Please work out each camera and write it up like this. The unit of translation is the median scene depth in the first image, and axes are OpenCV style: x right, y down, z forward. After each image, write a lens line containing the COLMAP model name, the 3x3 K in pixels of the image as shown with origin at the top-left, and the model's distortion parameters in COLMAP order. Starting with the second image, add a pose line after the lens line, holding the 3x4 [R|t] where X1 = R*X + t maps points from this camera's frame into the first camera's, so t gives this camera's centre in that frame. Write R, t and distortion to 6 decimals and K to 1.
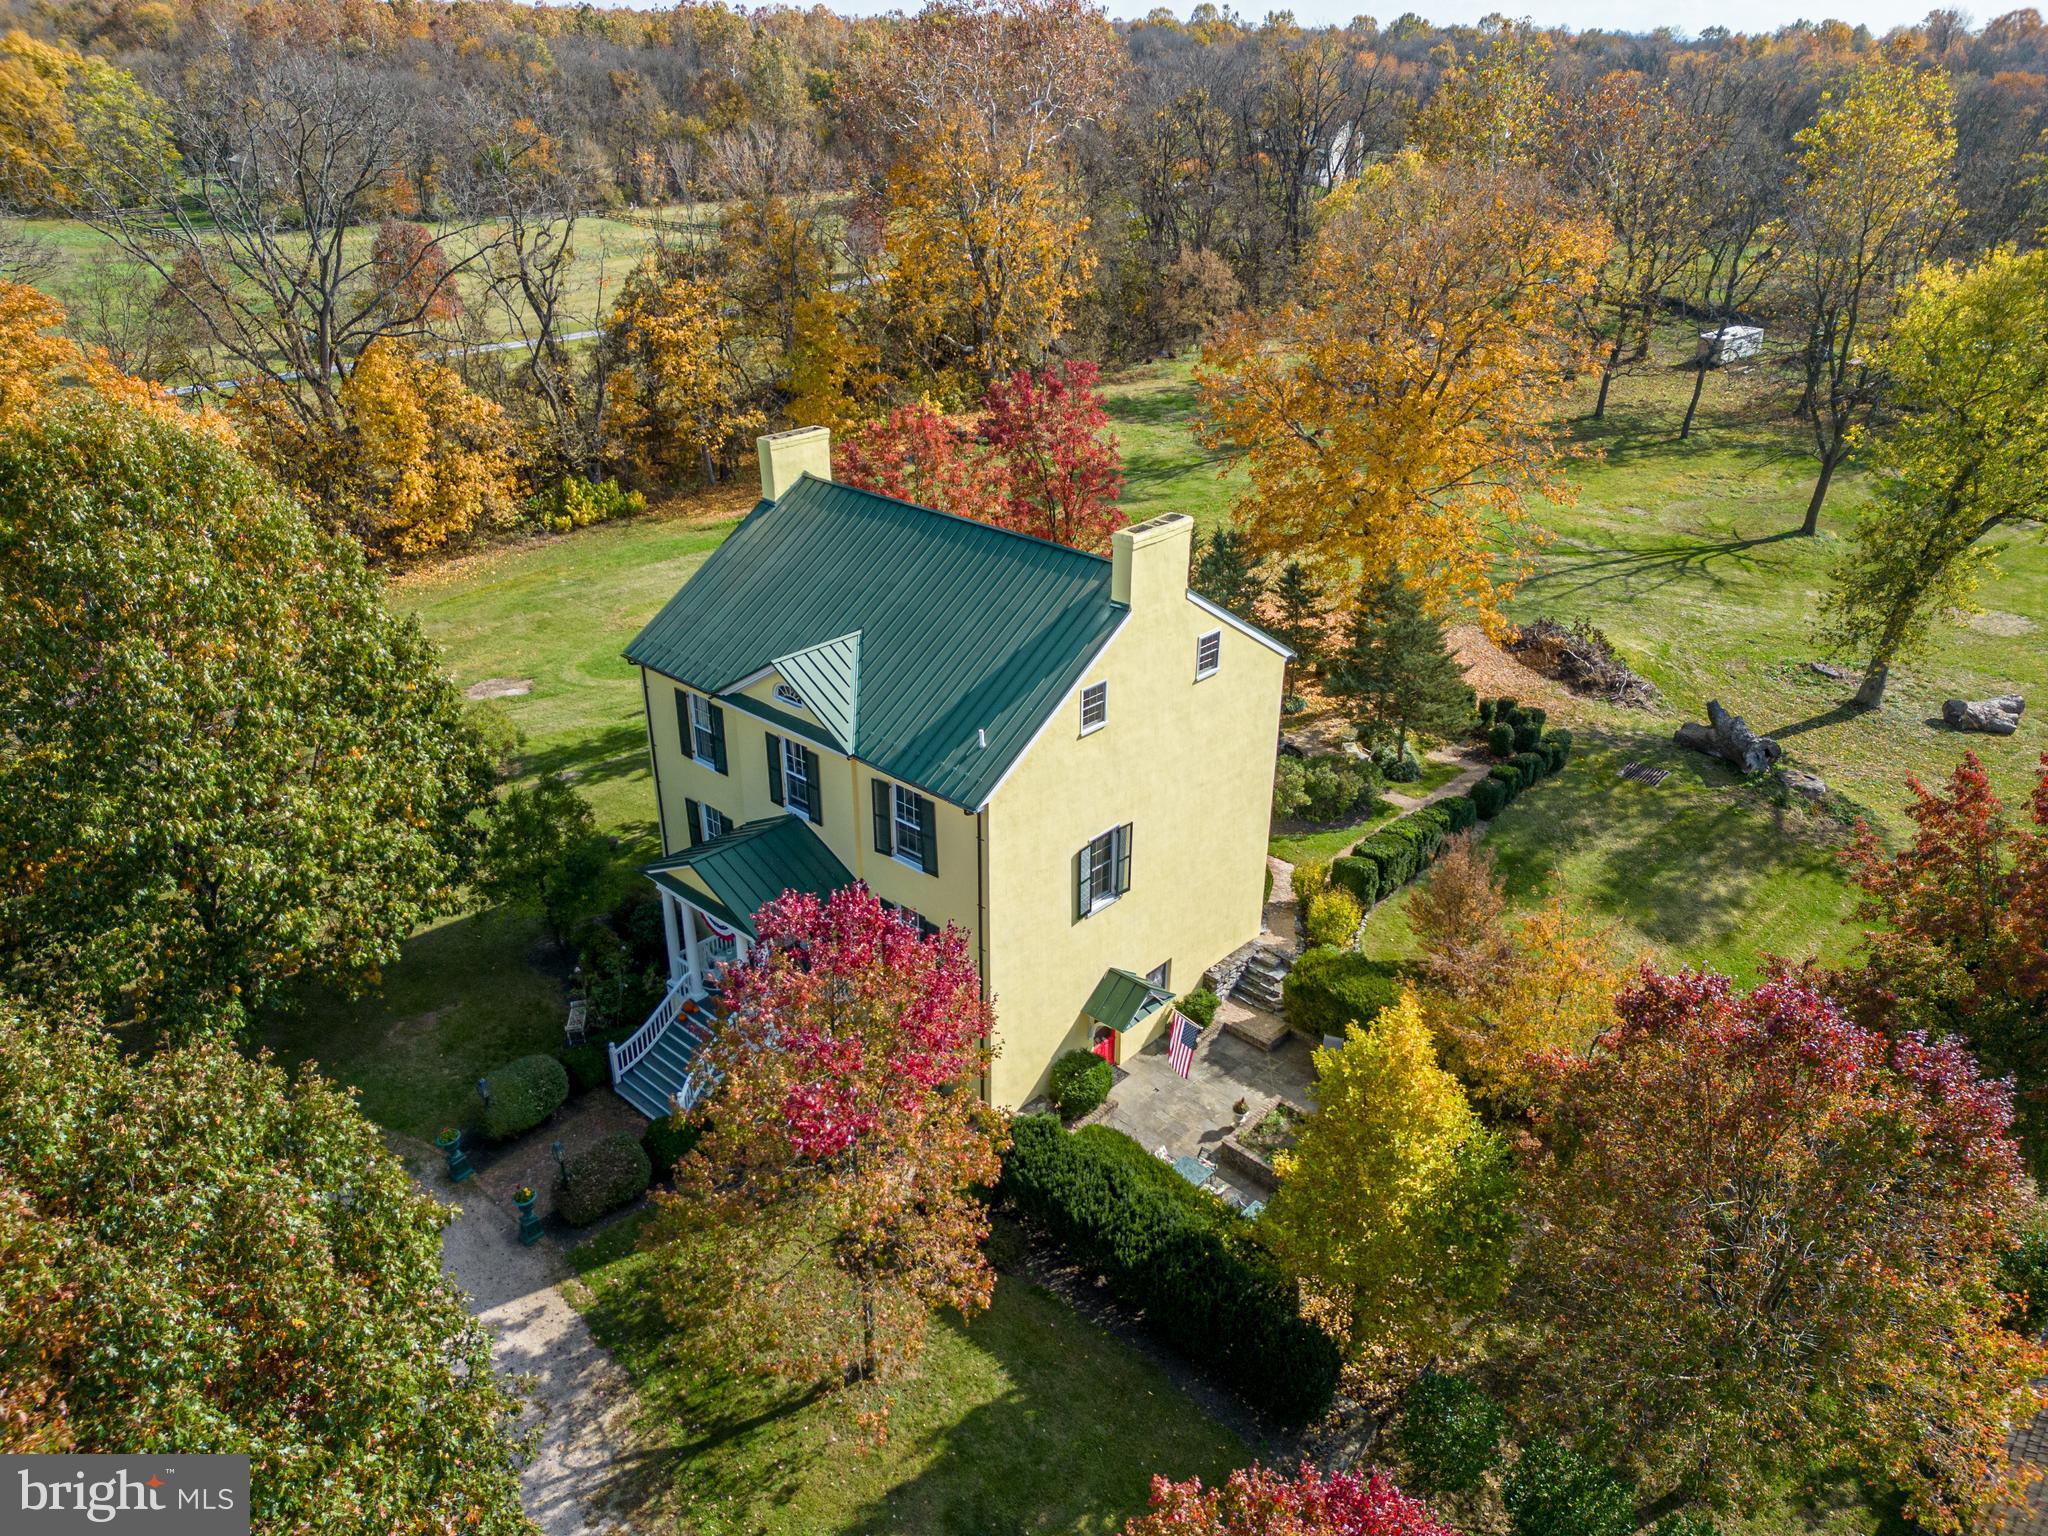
lens RADIAL K [[1427.1, 0, 1024.0], [0, 1427.1, 768.0], [0, 0, 1]] dist [0.063267, -0.003594]
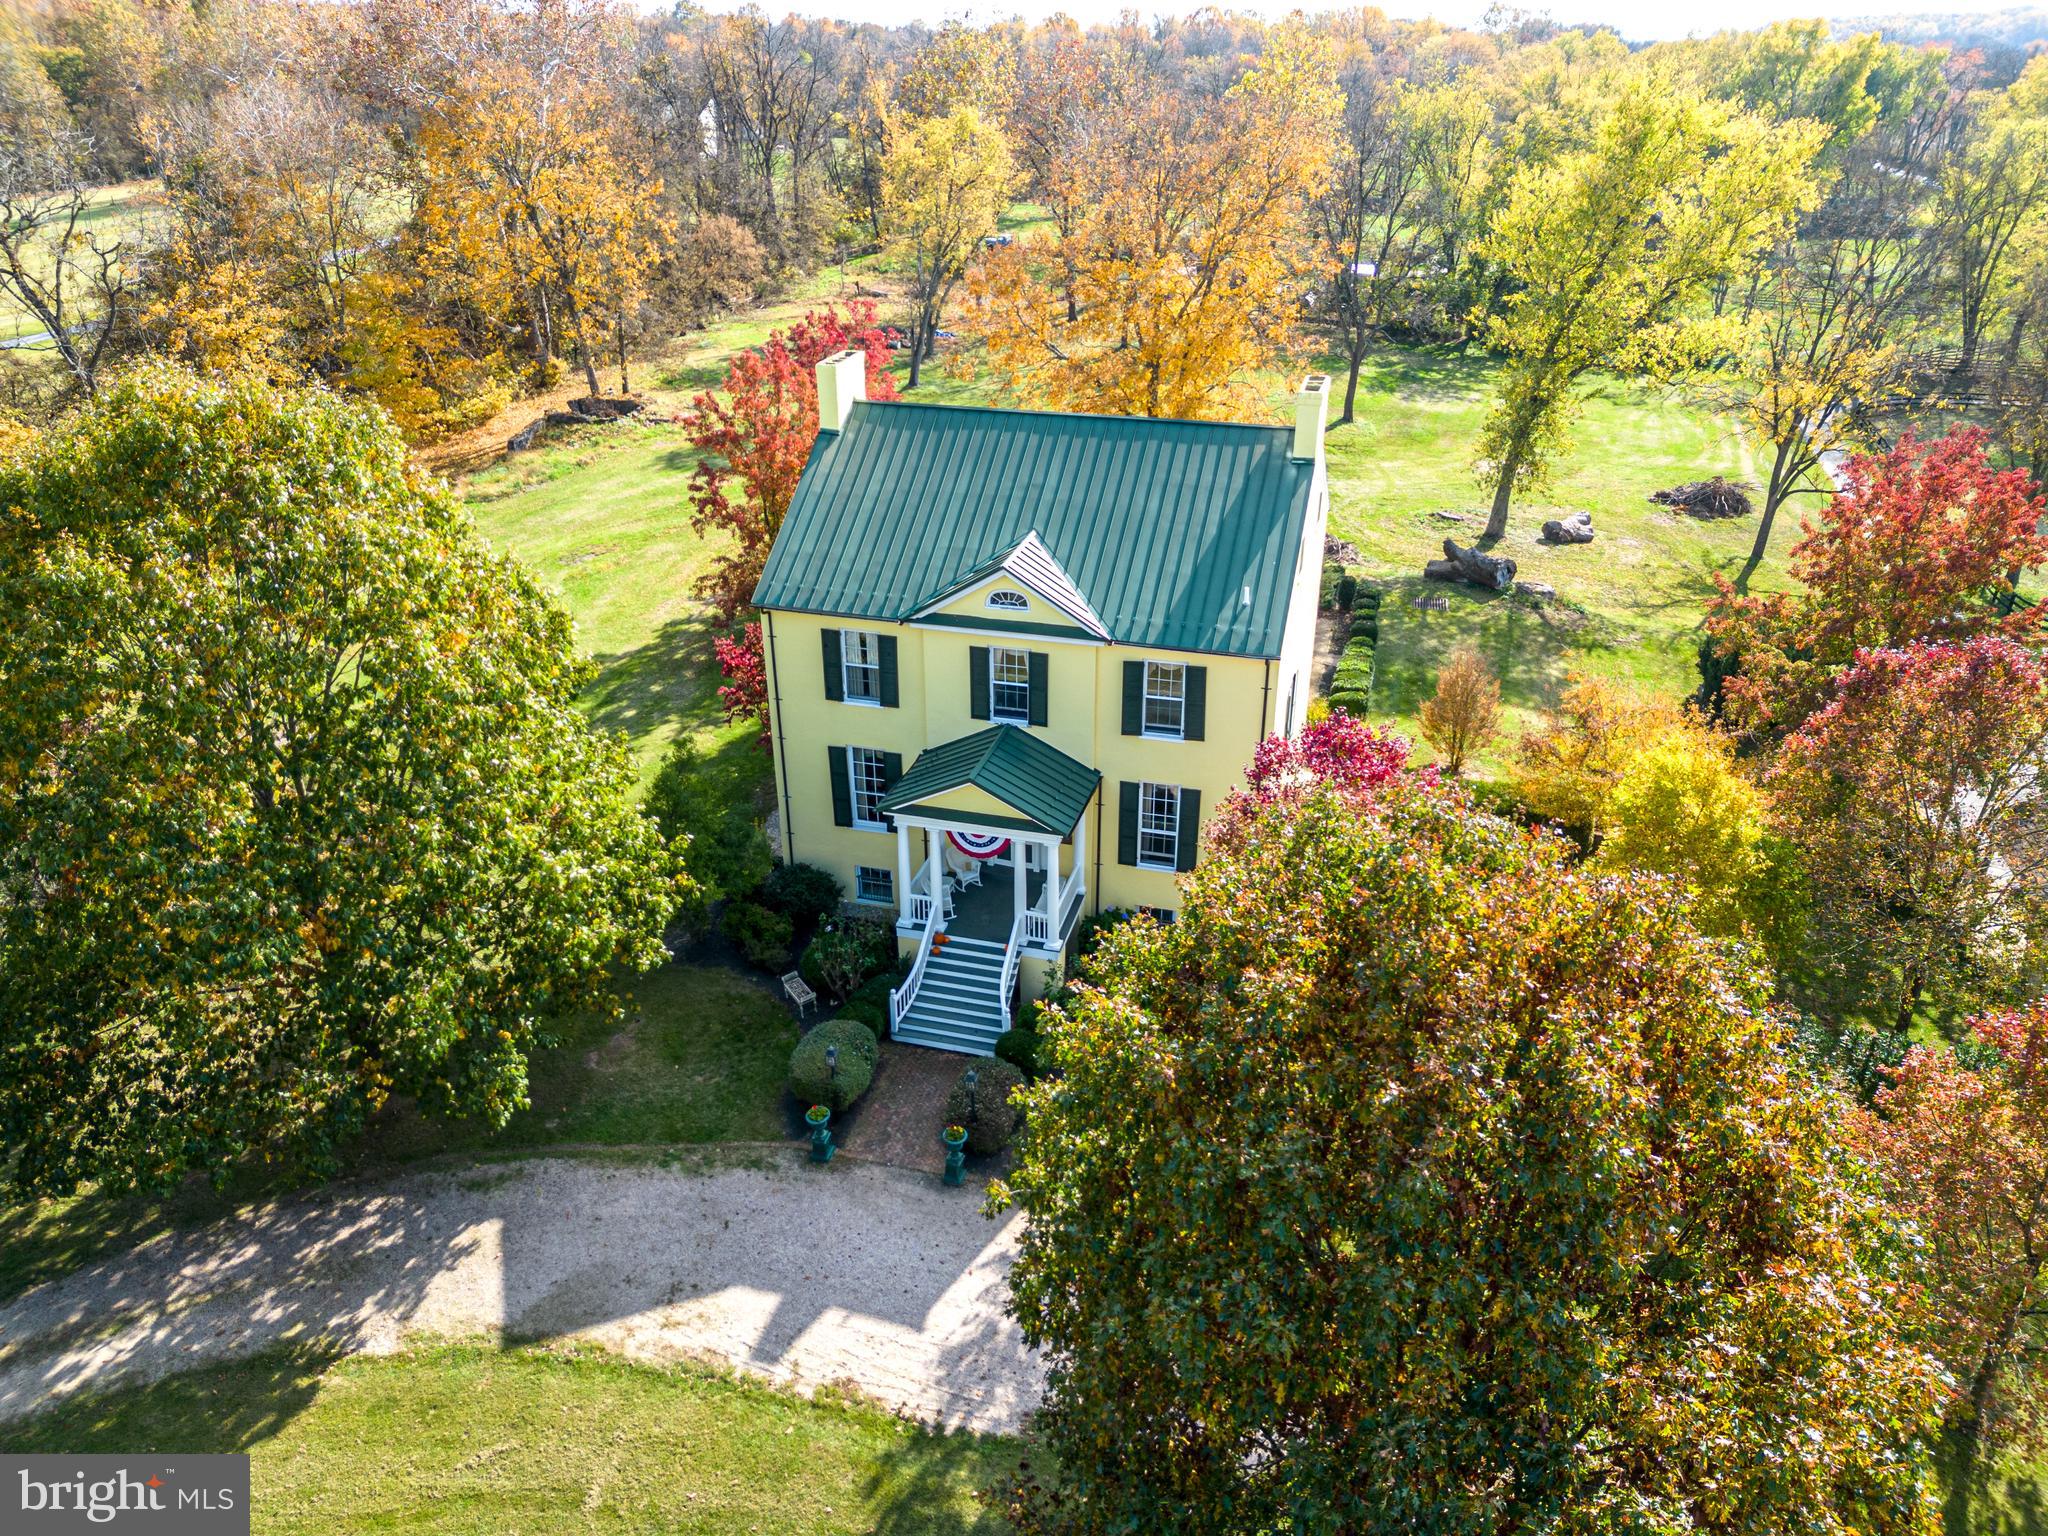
lens RADIAL K [[1427.1, 0, 1024.0], [0, 1427.1, 768.0], [0, 0, 1]] dist [0.063267, -0.003594]
pose [[0.895386, -0.205456, 0.395059, -0.524798], [0.203437, 0.977935, 0.047506, 0.017253], [-0.396102, 0.037833, 0.917427, 0.077042]]
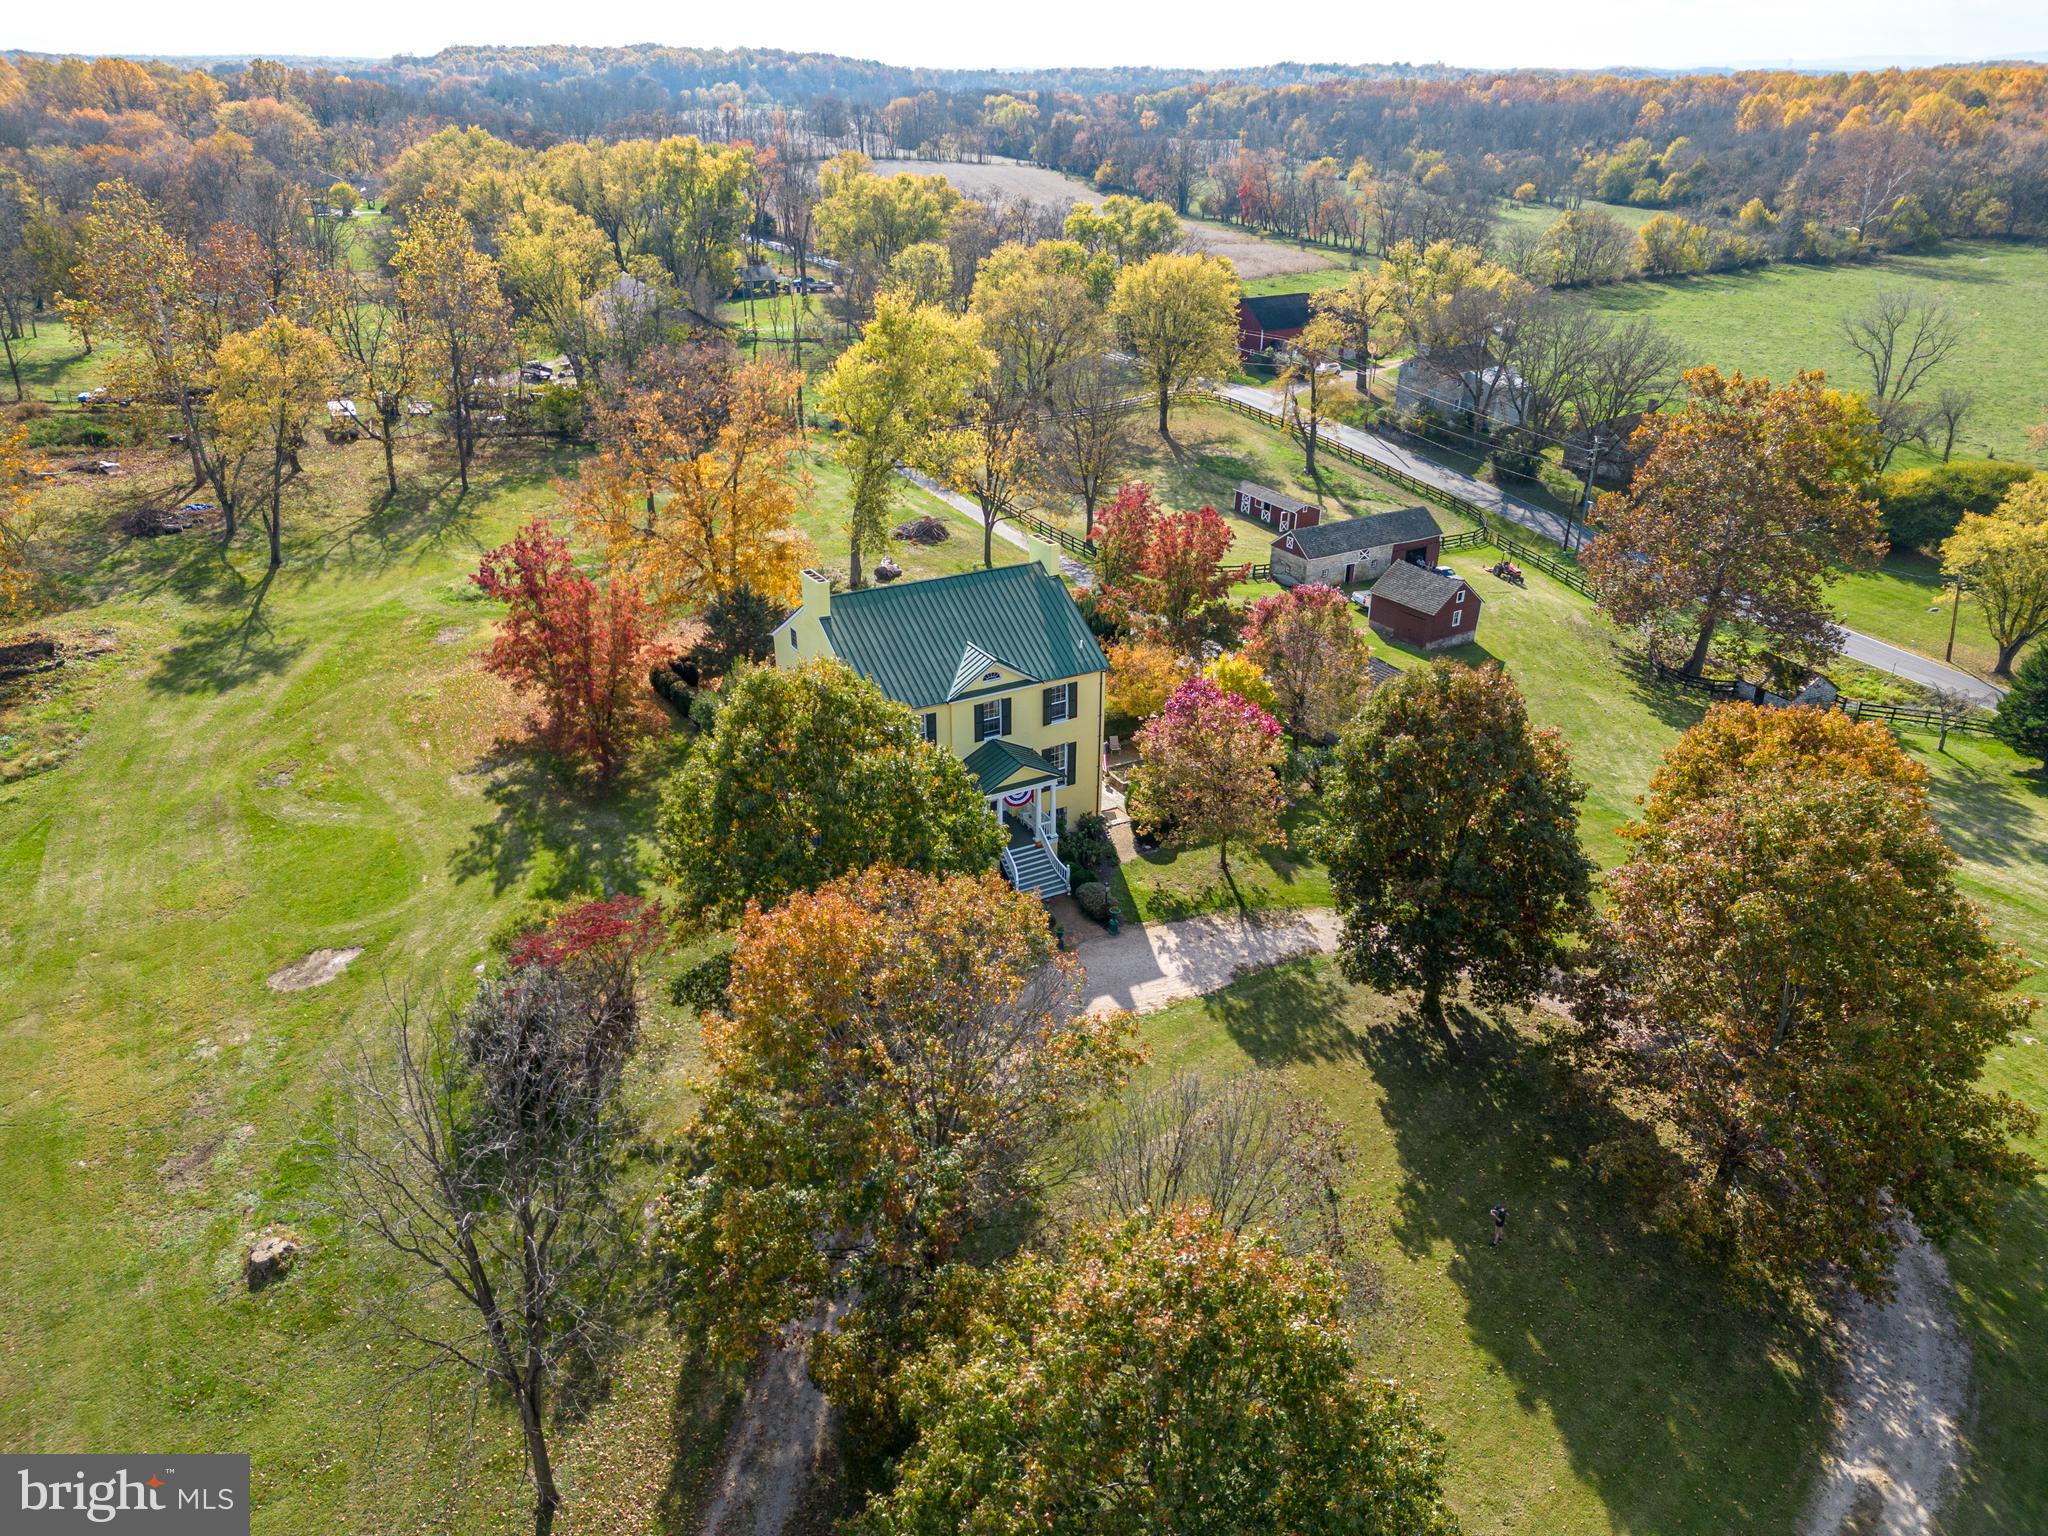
lens RADIAL K [[1427.1, 0, 1024.0], [0, 1427.1, 768.0], [0, 0, 1]] dist [0.063267, -0.003594]
pose [[0.319135, -0.419901, 0.849610, -1.722336], [0.417336, 0.867151, 0.271808, -0.420785], [-0.850873, 0.267829, 0.451978, 0.095066]]
